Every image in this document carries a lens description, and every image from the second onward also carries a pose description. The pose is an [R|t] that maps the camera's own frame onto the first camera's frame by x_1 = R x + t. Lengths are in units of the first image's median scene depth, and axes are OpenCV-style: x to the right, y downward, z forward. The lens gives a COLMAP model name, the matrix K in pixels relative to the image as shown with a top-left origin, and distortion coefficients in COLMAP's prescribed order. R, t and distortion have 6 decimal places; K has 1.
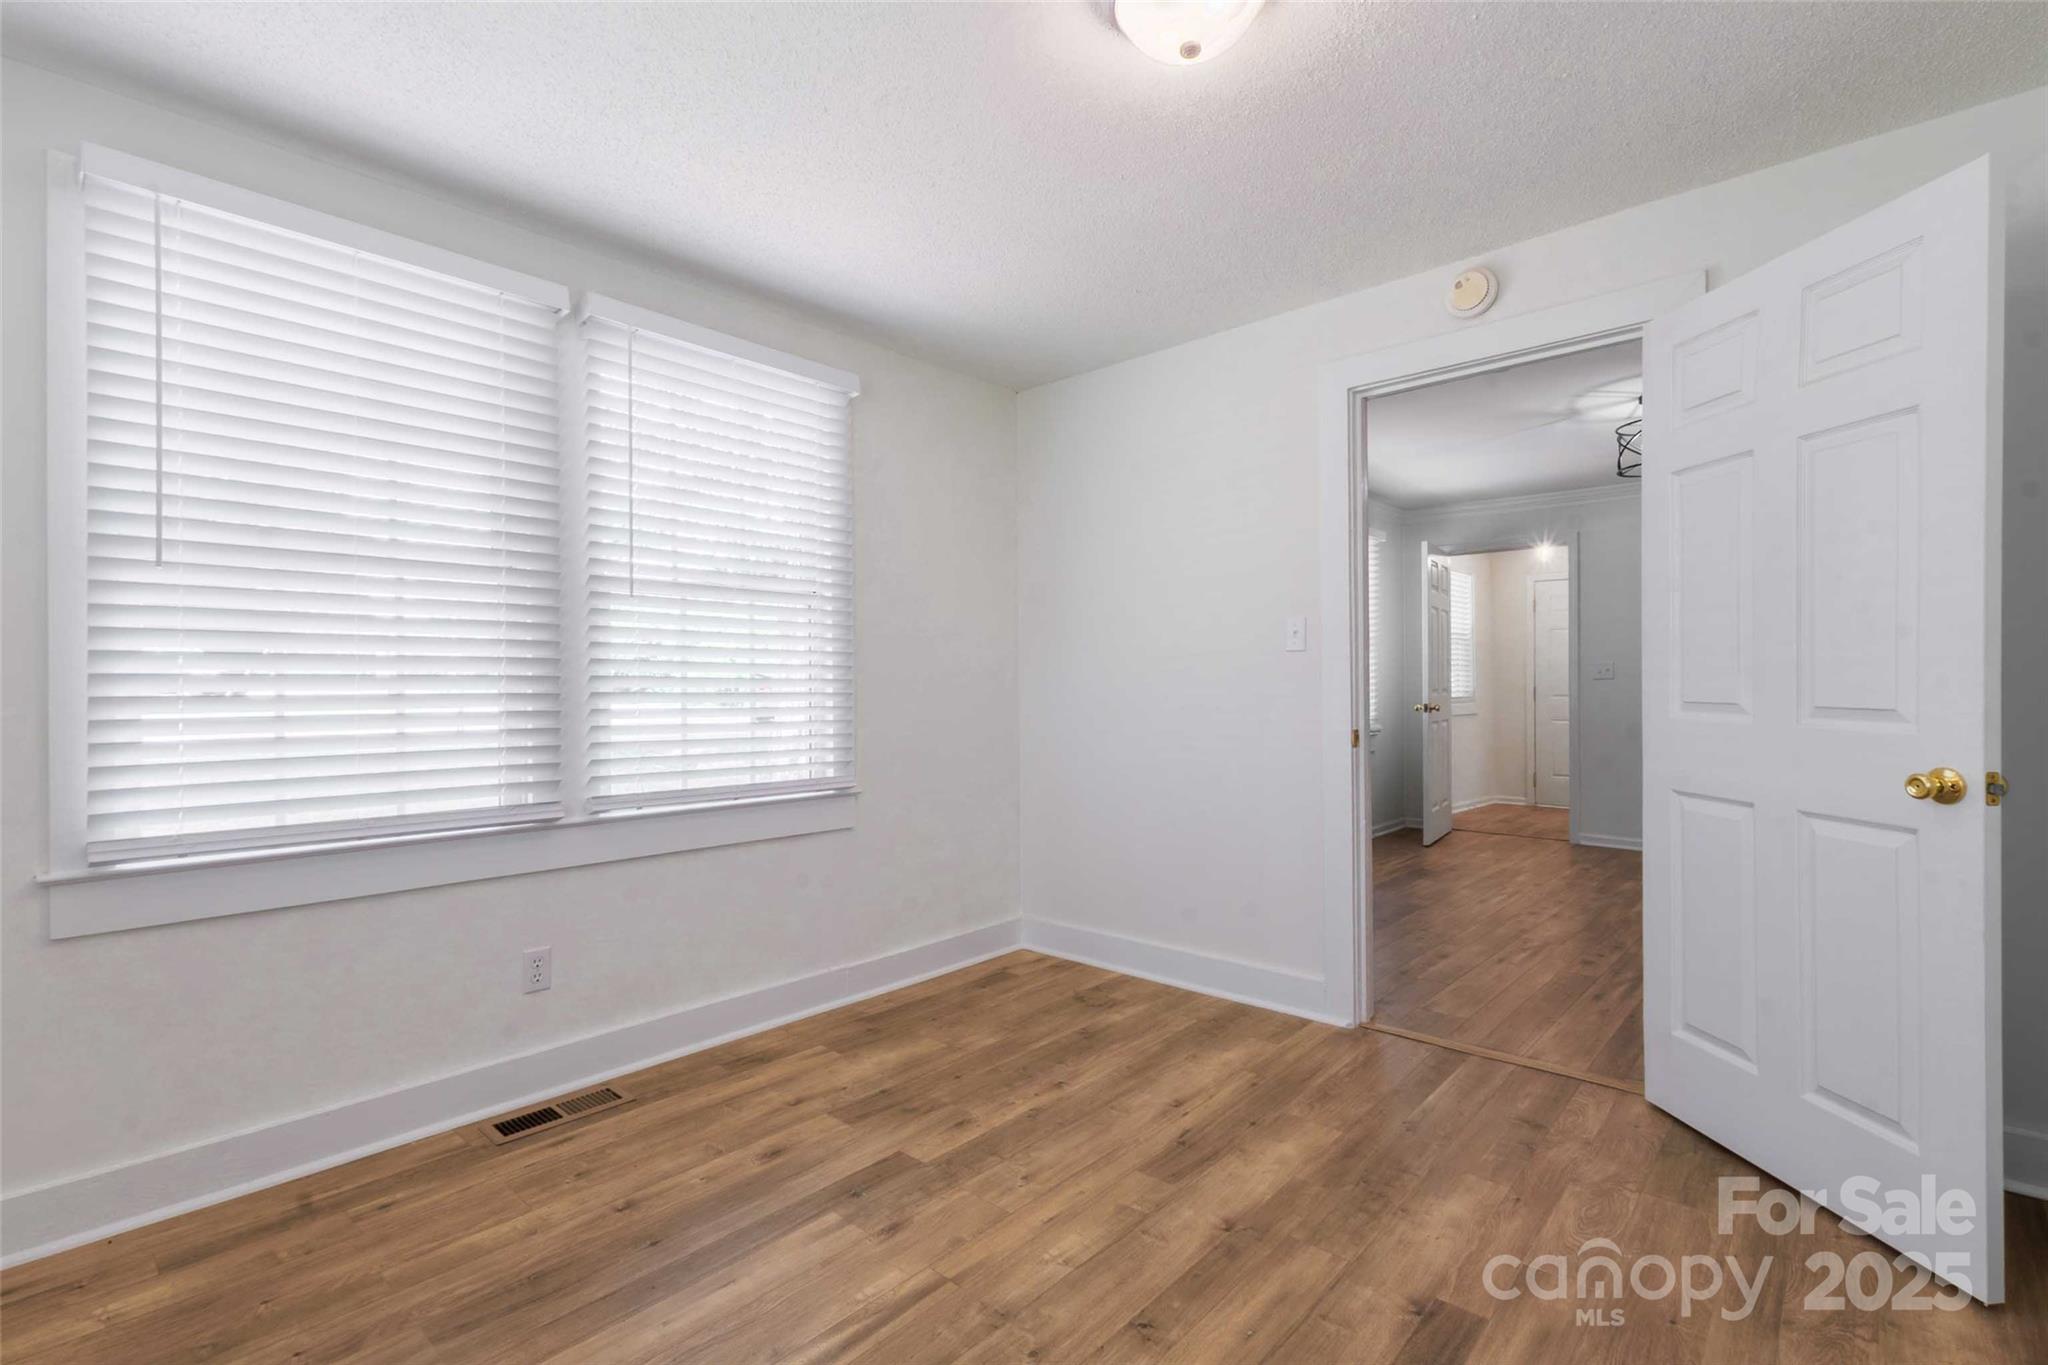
lens RADIAL K [[948.2, 0, 1015.0], [0, 948.2, 687.9], [0, 0, 1]] dist [0.002691, 0.000524]
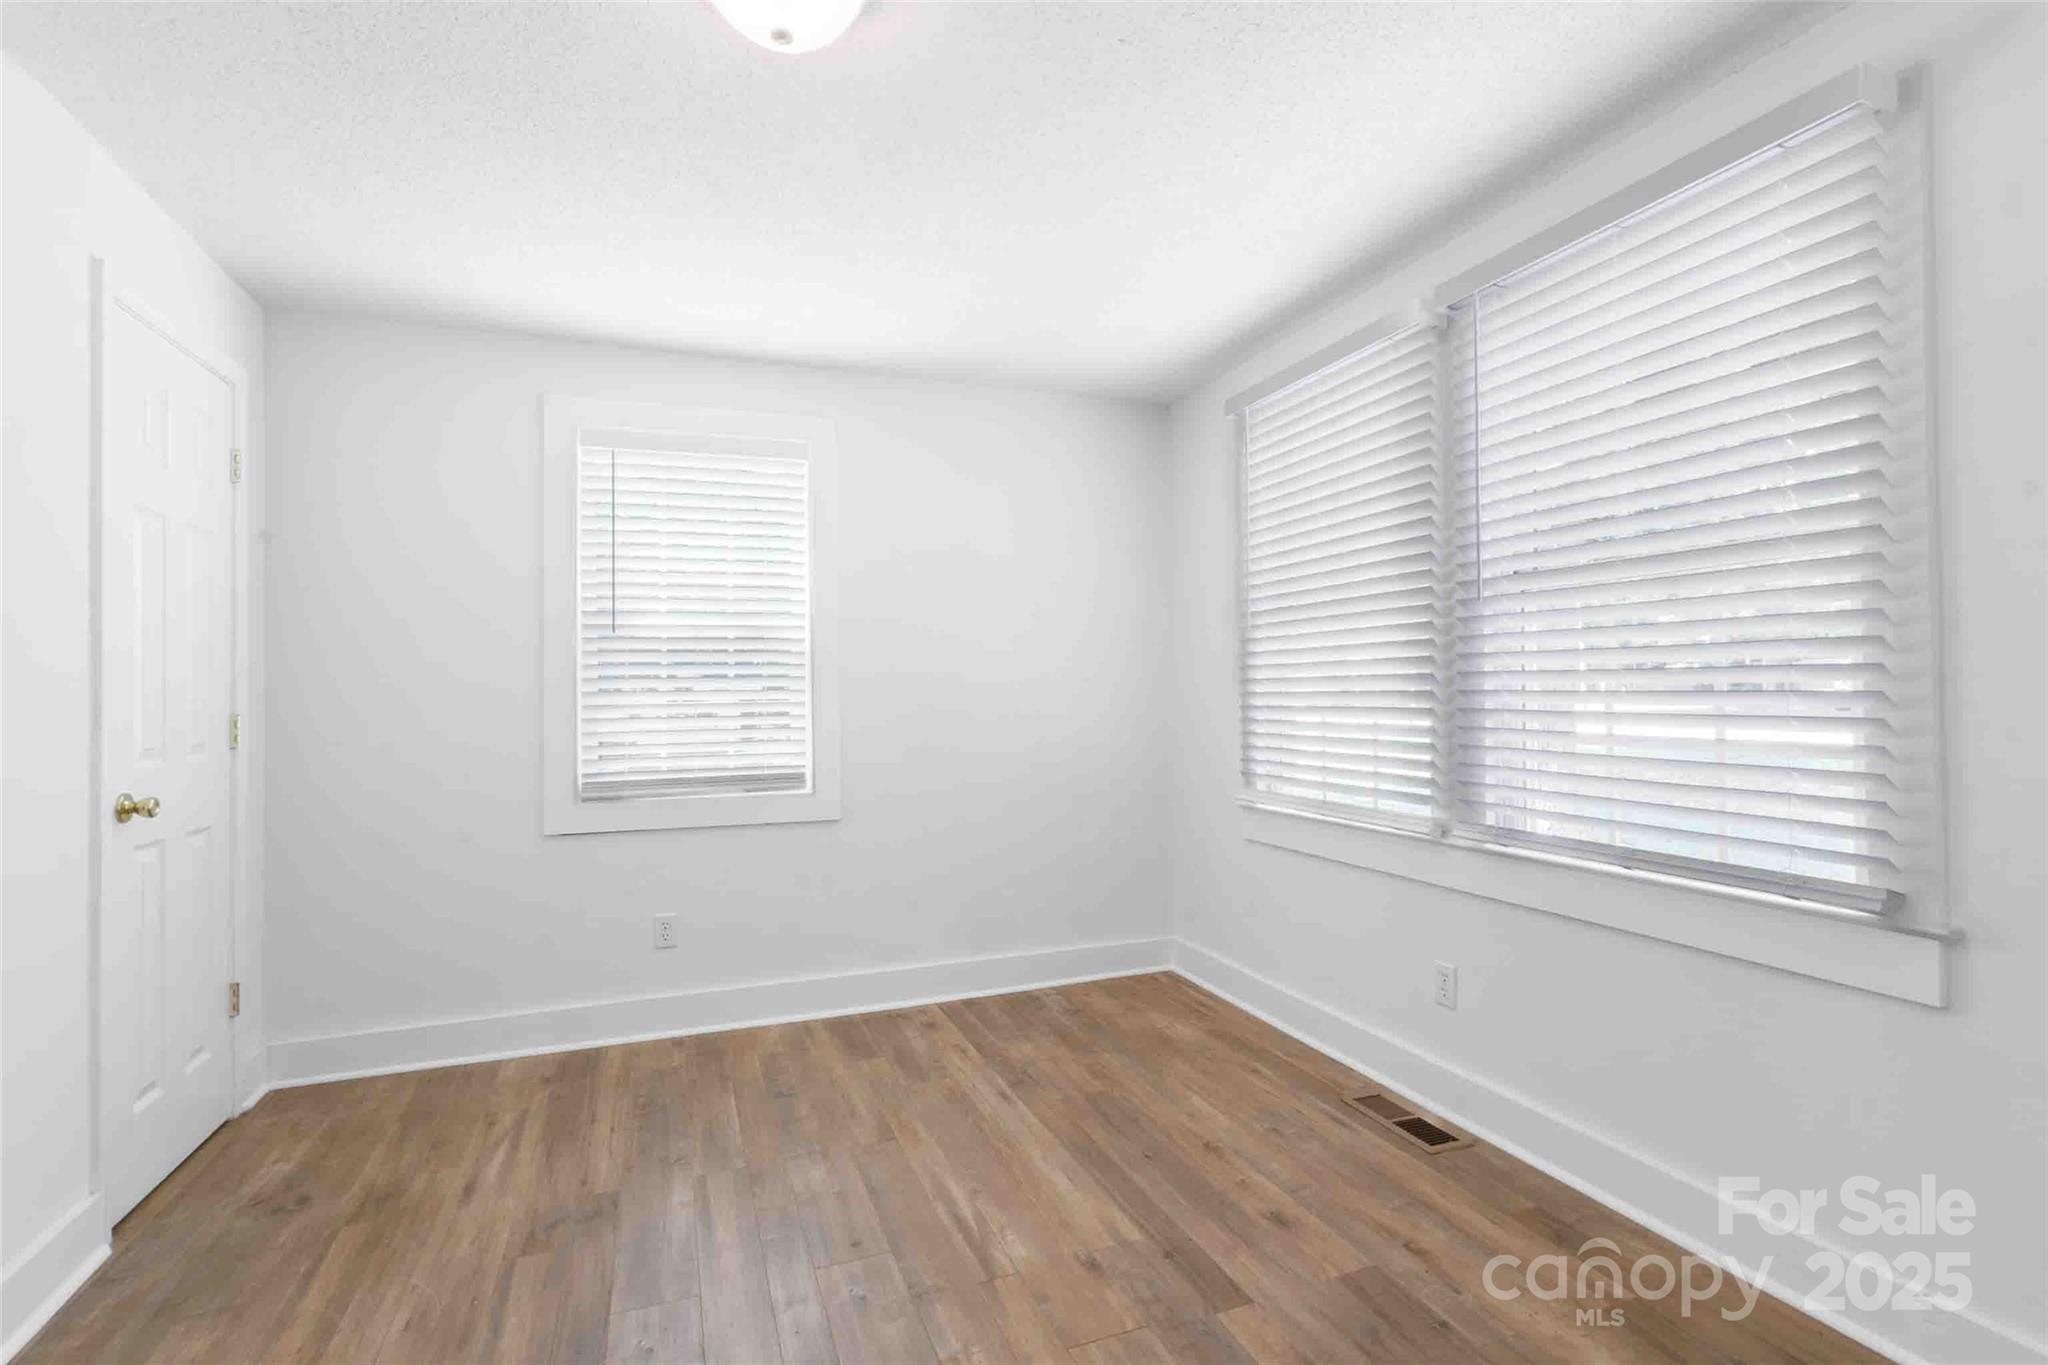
lens RADIAL K [[948.2, 0, 1018.1], [0, 948.2, 689.0], [0, 0, 1]] dist [0.002691, 0.000524]
pose [[-0.461718, 0.002554, -0.887023, 0.665362], [0.009481, 0.999953, -0.002056, -0.019438], [0.886976, -0.009359, -0.461720, 1.197465]]
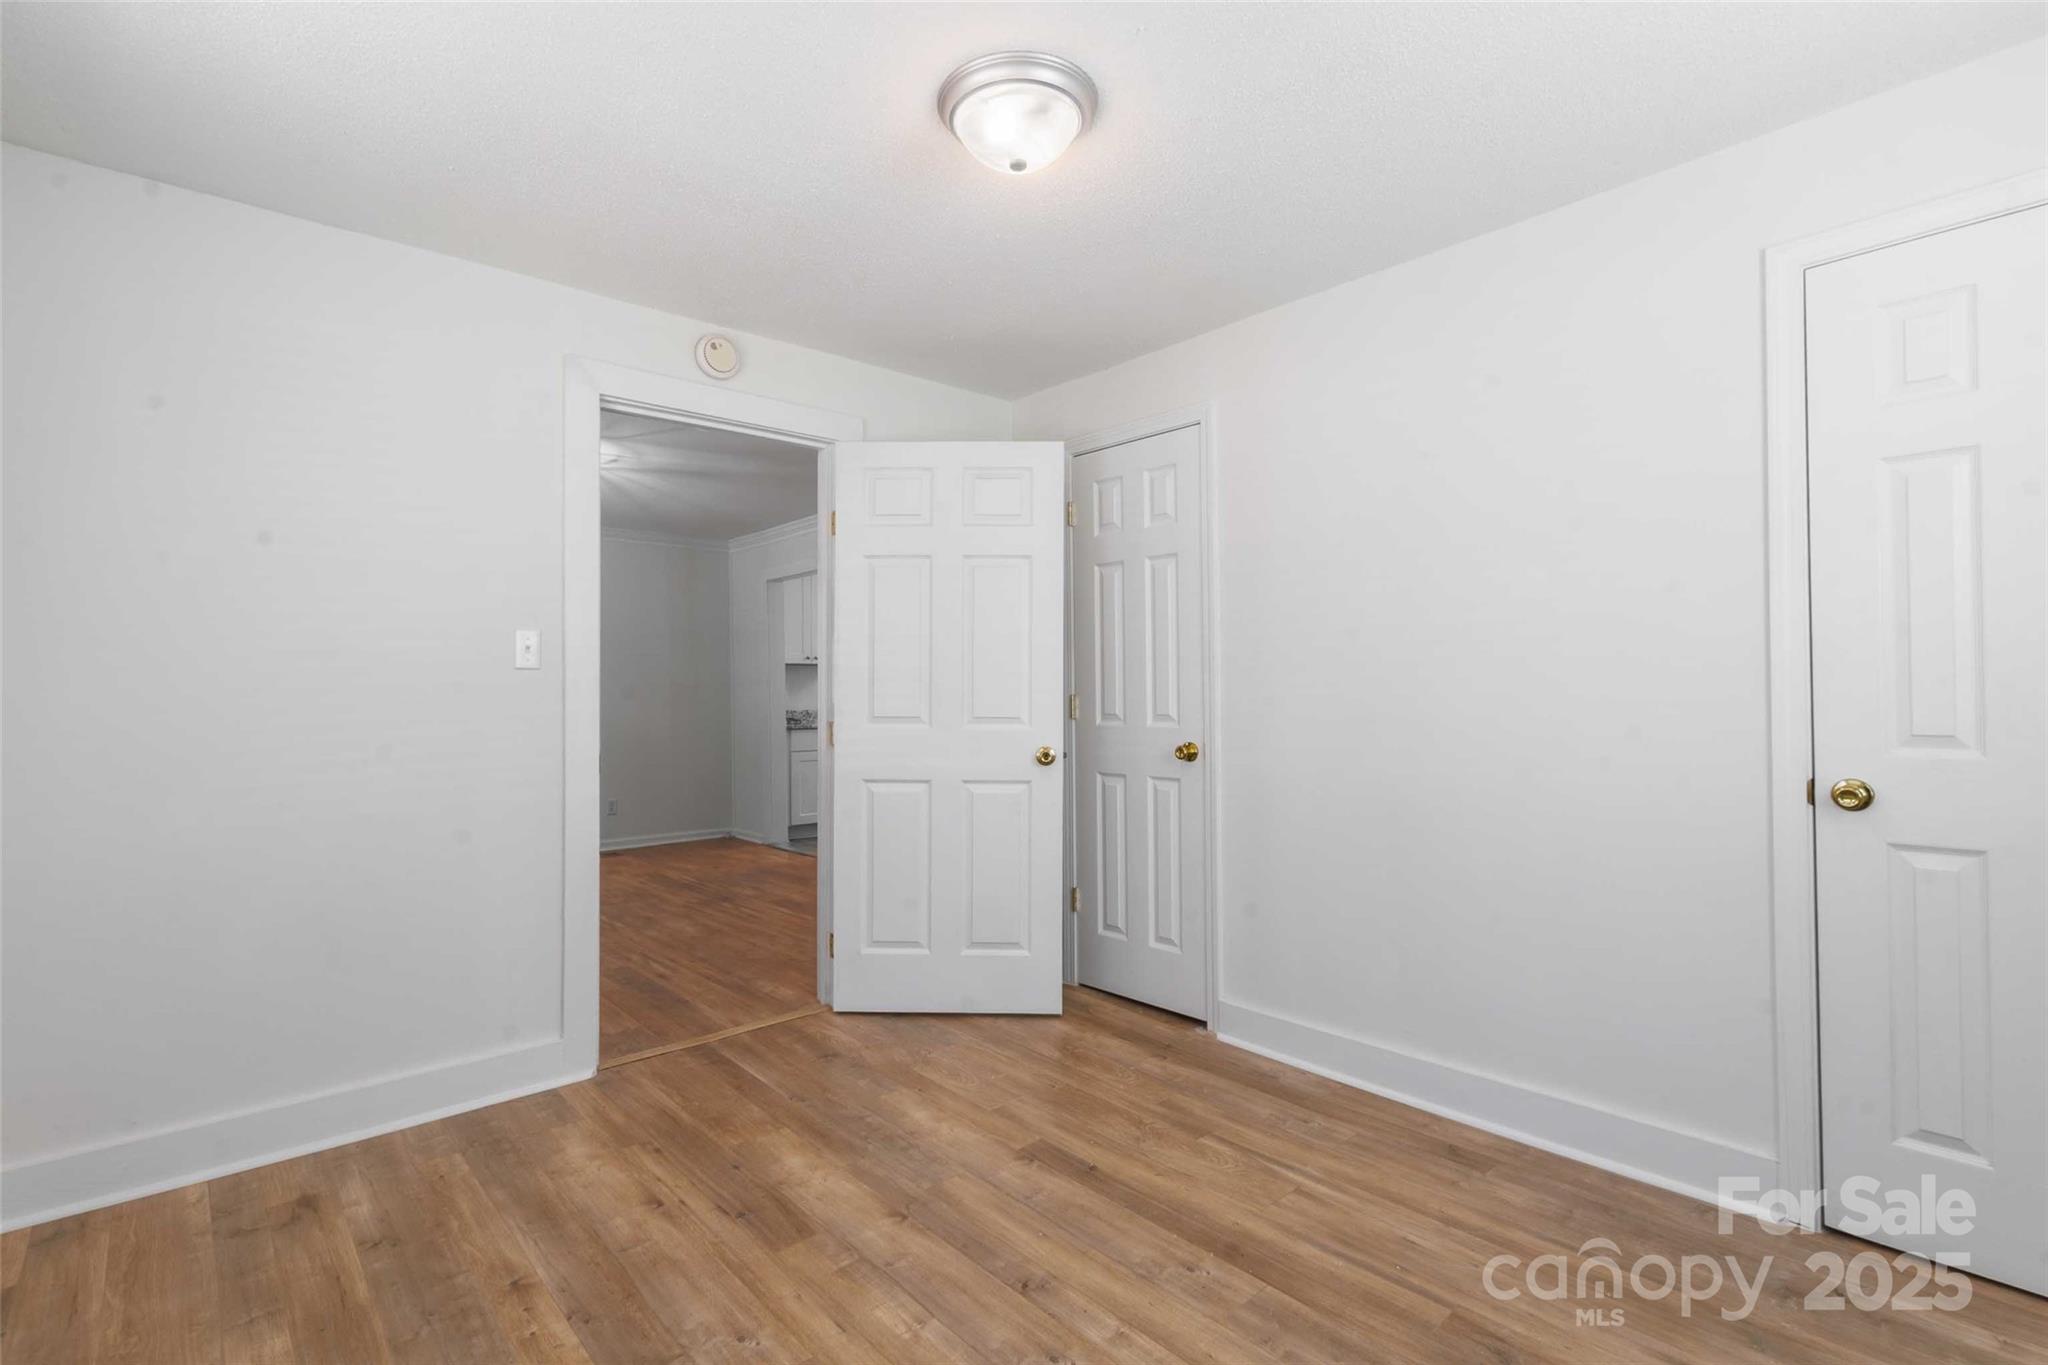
lens RADIAL K [[948.2, 0, 1014.1], [0, 948.2, 686.6], [0, 0, 1]] dist [0.002691, 0.000524]
pose [[0.102419, 0.012712, 0.994660, -0.717467], [0.010127, 0.999853, -0.013821, -0.009360], [-0.994690, 0.011489, 0.102275, 0.654695]]
